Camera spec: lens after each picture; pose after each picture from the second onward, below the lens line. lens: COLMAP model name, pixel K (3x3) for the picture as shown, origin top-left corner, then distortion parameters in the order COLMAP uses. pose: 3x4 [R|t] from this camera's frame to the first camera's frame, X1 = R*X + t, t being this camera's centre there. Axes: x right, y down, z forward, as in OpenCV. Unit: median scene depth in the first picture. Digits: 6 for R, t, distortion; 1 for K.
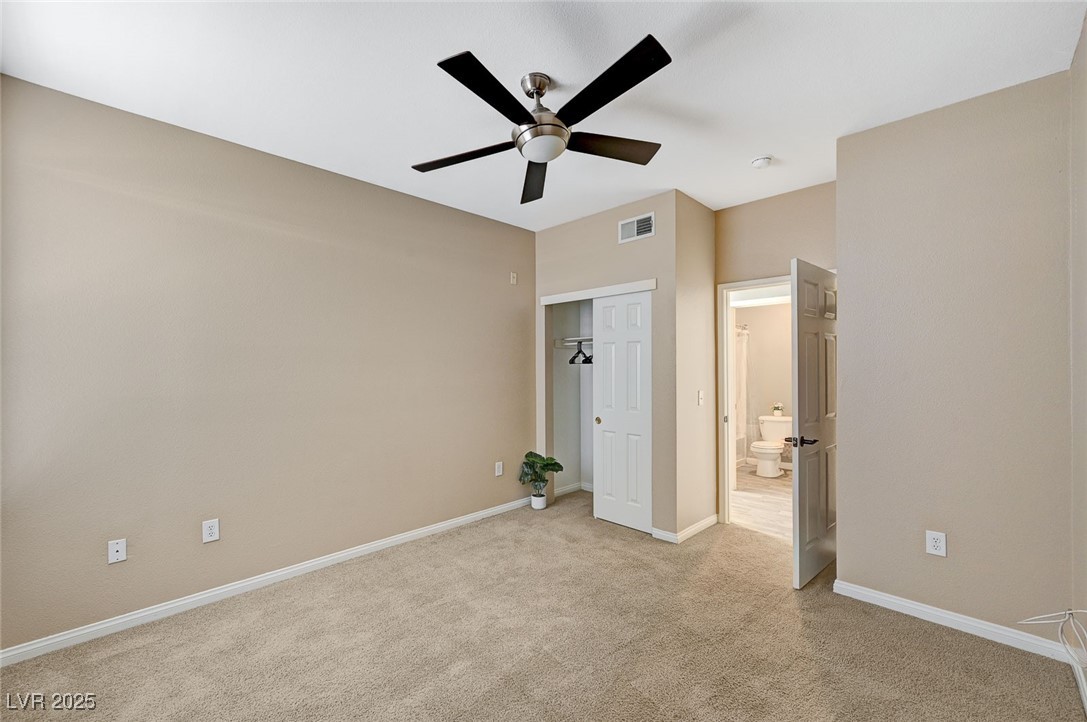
lens RADIAL K [[444.0, 0, 538.2], [0, 444.0, 367.2], [0, 0, 1]] dist [-0.000368, 0.000037]
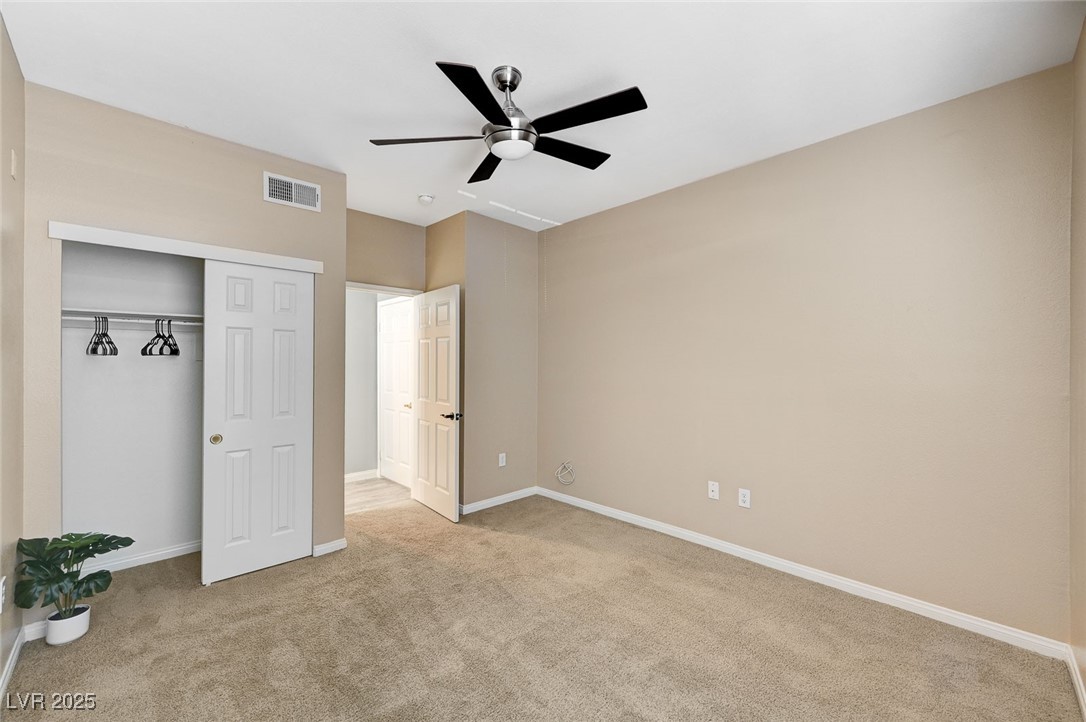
lens RADIAL K [[426.1, 0, 543.0], [0, 426.1, 361.0], [0, 0, 1]] dist [-0.000266, -0.000056]
pose [[0.020045, 0.007974, 0.999767, -0.570091], [0.000633, 0.999968, -0.007989, 0.005407], [-0.999799, 0.000793, 0.020039, 0.537084]]
